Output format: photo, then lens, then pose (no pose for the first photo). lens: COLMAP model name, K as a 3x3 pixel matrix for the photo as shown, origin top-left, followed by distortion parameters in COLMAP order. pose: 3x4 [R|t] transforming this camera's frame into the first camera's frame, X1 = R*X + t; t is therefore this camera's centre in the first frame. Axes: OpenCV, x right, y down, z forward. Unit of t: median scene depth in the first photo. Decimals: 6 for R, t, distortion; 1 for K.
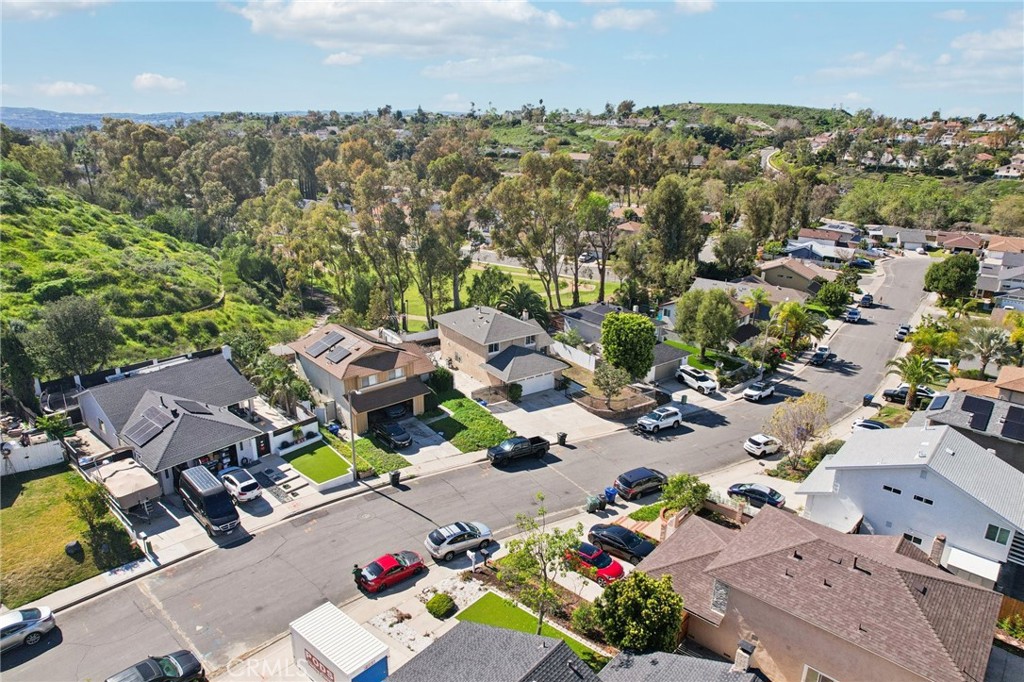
lens RADIAL K [[672.1, 0, 512.0], [0, 672.1, 341.0], [0, 0, 1]] dist [-0.069862, 0.062389]
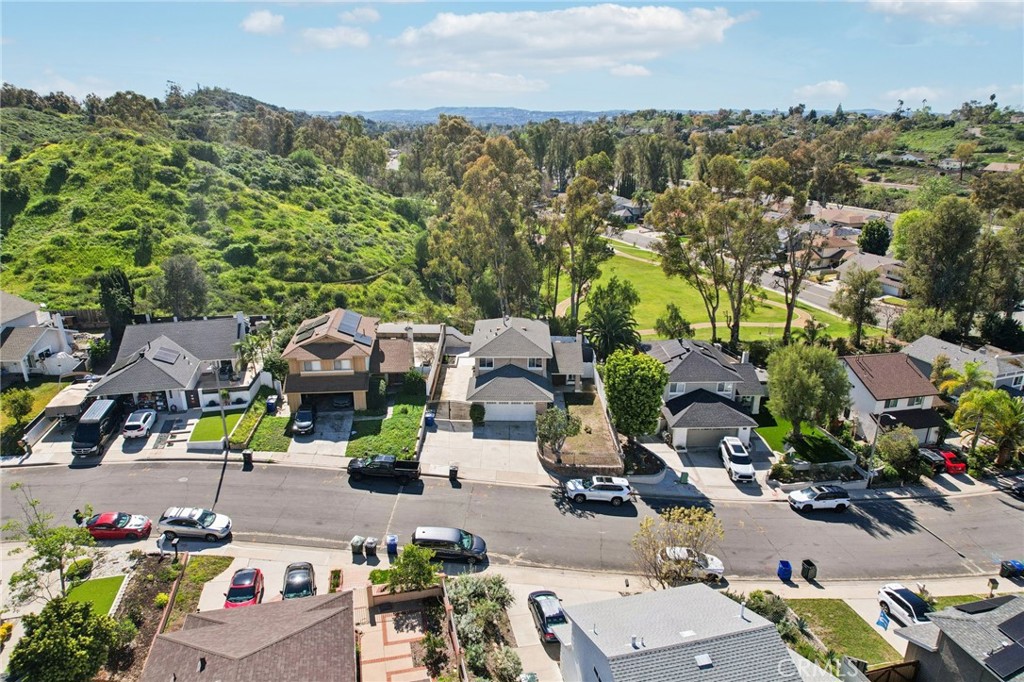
lens RADIAL K [[672.1, 0, 512.0], [0, 672.1, 341.0], [0, 0, 1]] dist [-0.069862, 0.062389]
pose [[0.816599, 0.180691, -0.548194, 0.506454], [-0.179795, 0.982115, 0.055891, -0.078061], [0.548488, 0.052922, 0.834482, 0.243996]]
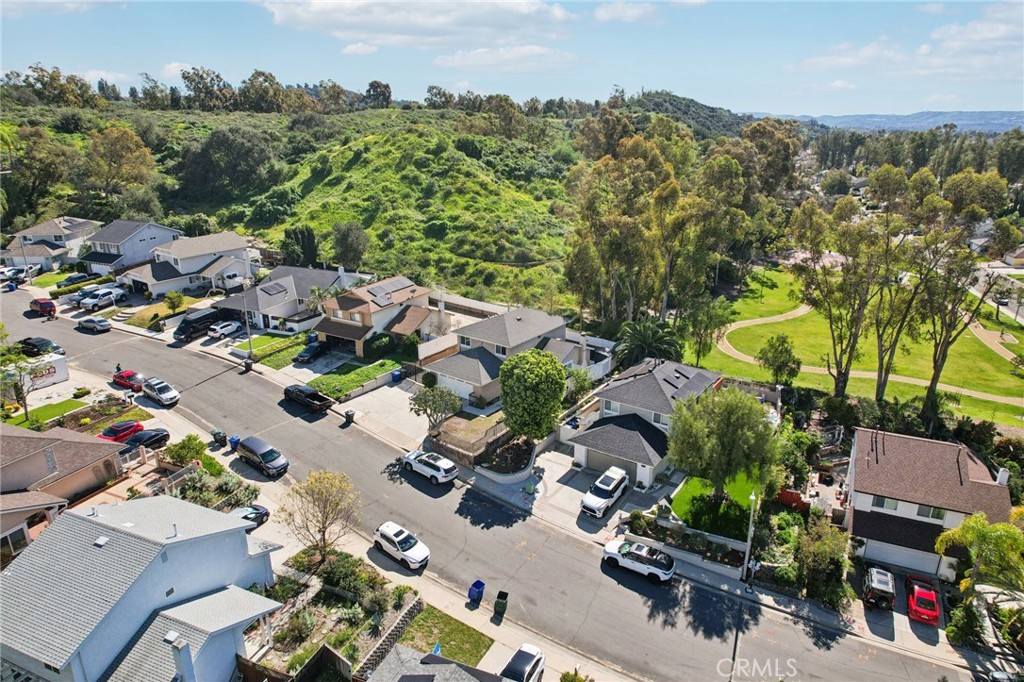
lens RADIAL K [[677.7, 0, 525.1], [0, 677.7, 325.1], [0, 0, 1]] dist [-0.064021, 0.051610]
pose [[0.312468, 0.275966, -0.908959, 0.915956], [-0.302138, 0.936053, 0.180327, -0.222059], [0.900598, 0.218285, 0.375866, 0.696102]]
